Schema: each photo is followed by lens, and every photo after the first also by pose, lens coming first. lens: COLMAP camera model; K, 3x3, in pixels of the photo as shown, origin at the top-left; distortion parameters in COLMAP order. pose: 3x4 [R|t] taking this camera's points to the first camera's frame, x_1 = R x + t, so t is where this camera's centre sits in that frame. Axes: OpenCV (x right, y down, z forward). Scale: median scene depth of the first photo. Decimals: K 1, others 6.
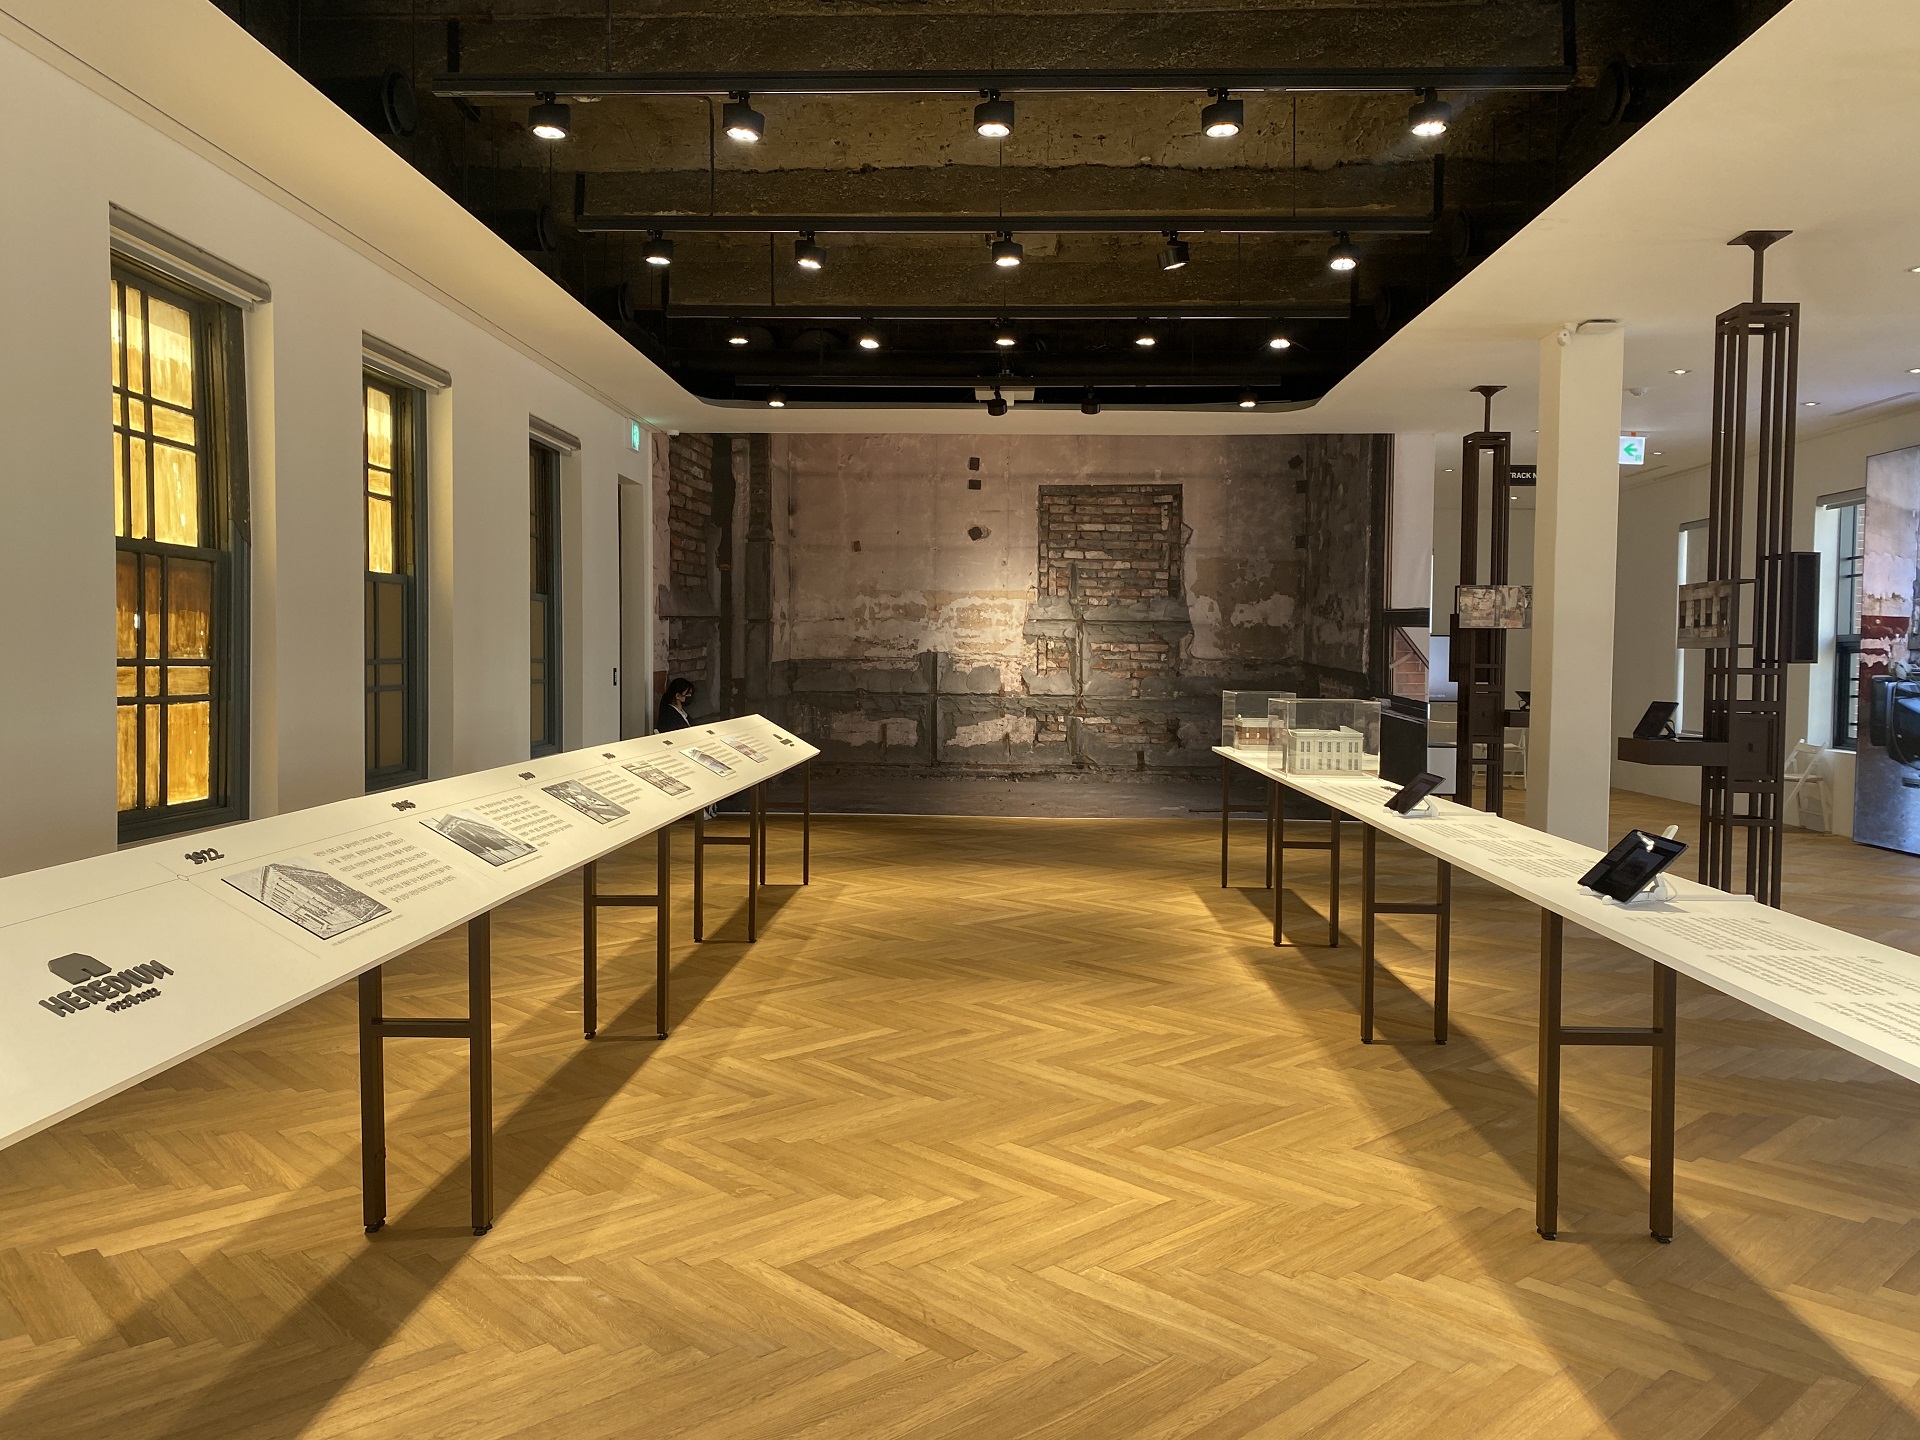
lens RADIAL K [[1437.8, 0, 956.1], [0, 1437.8, 712.0], [0, 0, 1]] dist [0.042917, -0.033497]
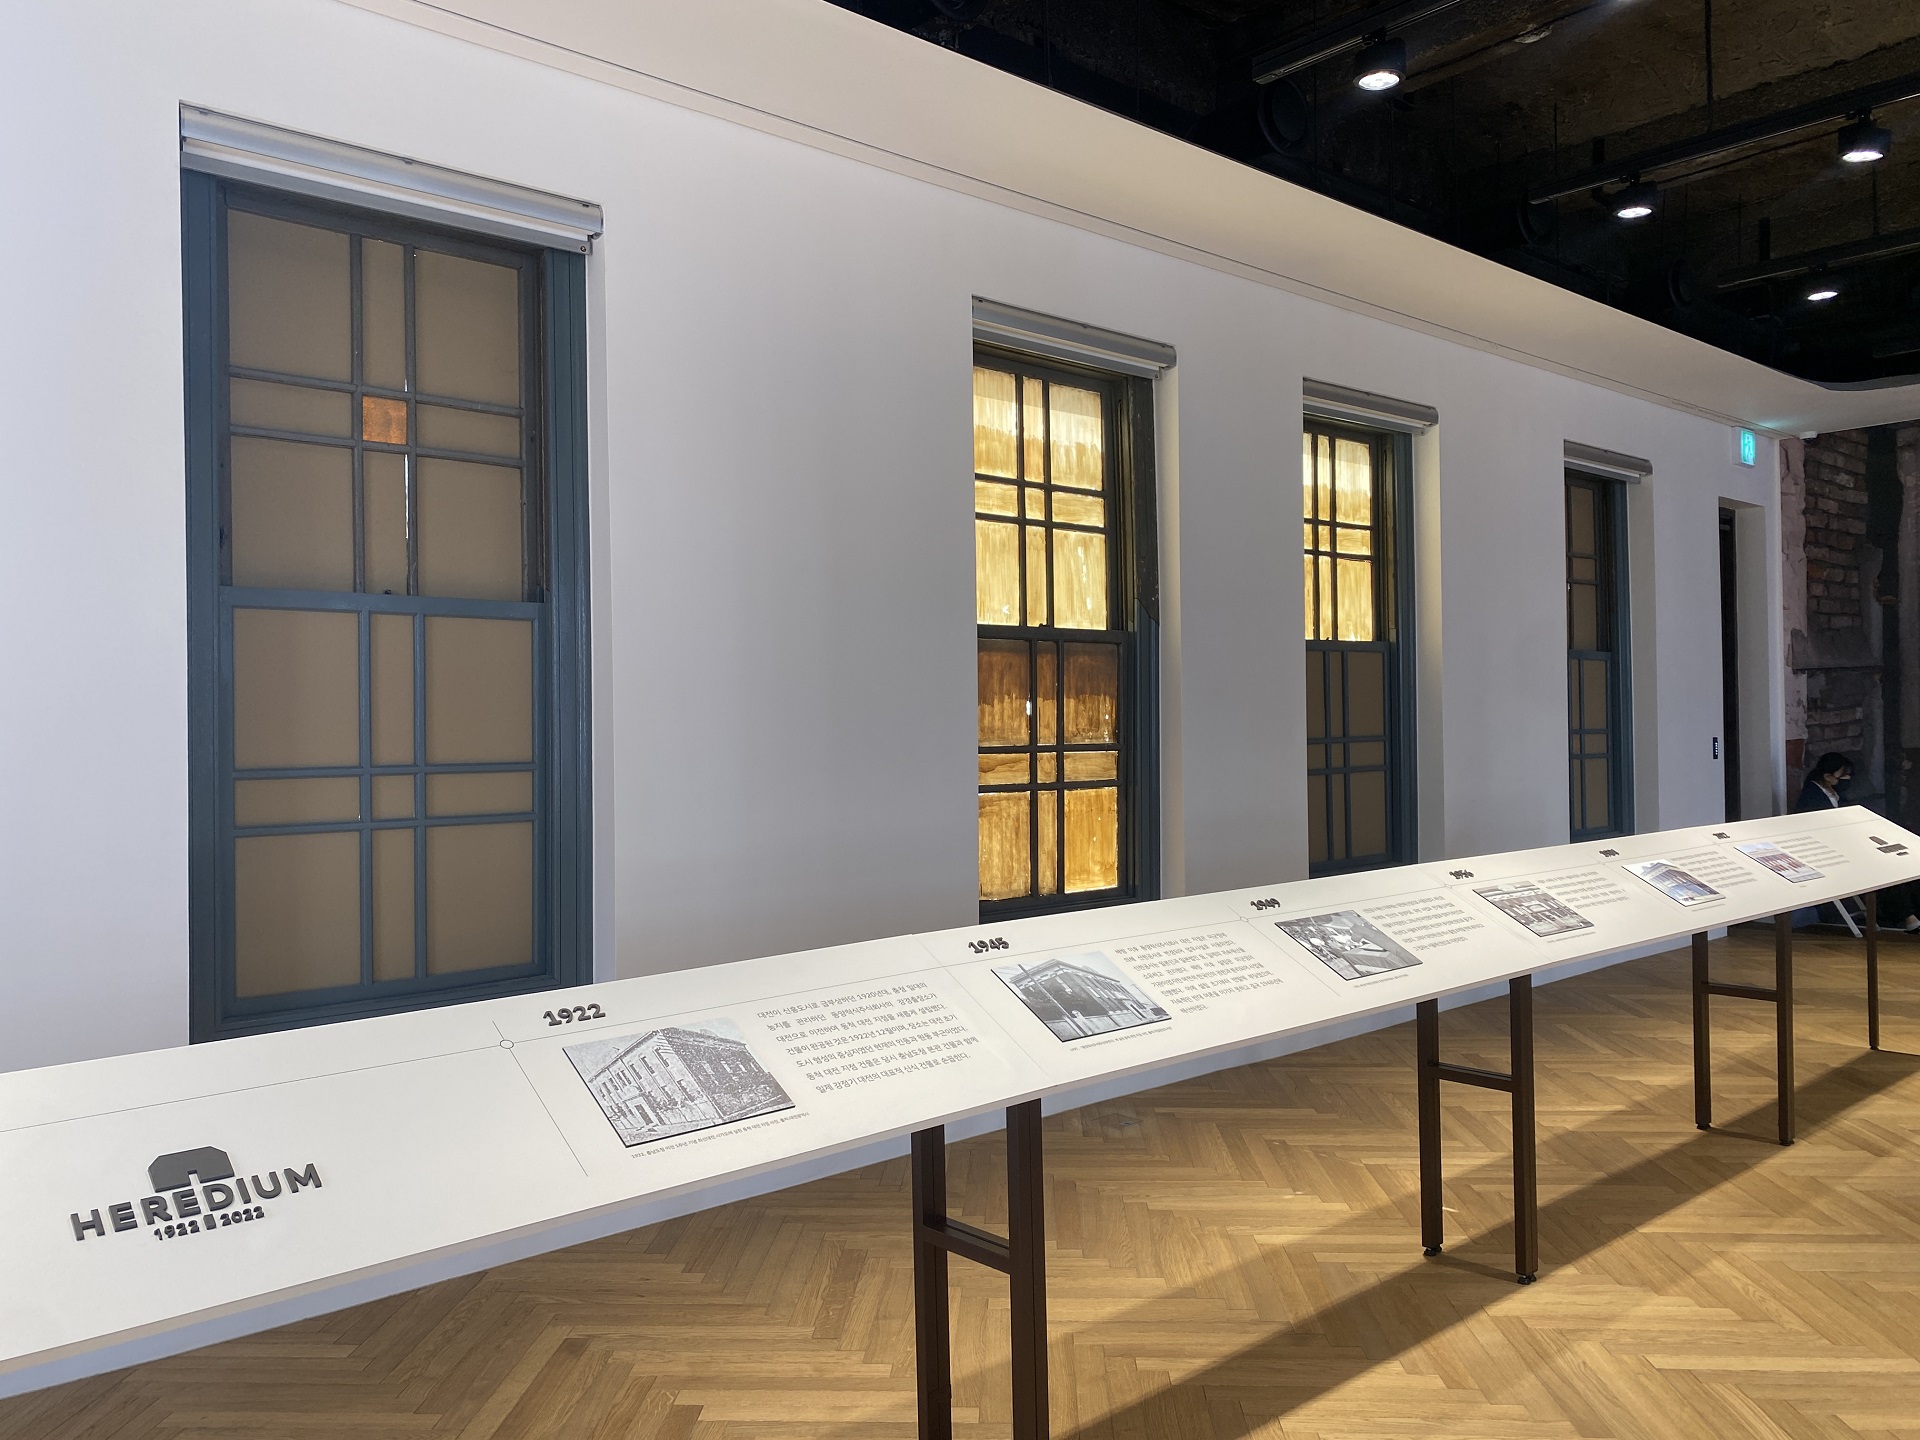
lens RADIAL K [[1437.8, 0, 964.4], [0, 1437.8, 703.7], [0, 0, 1]] dist [0.042917, -0.033497]
pose [[0.690266, -0.024748, -0.723133, 0.109697], [-0.008419, 0.999073, -0.042228, -0.020926], [0.723507, 0.035237, 0.689417, 0.256228]]
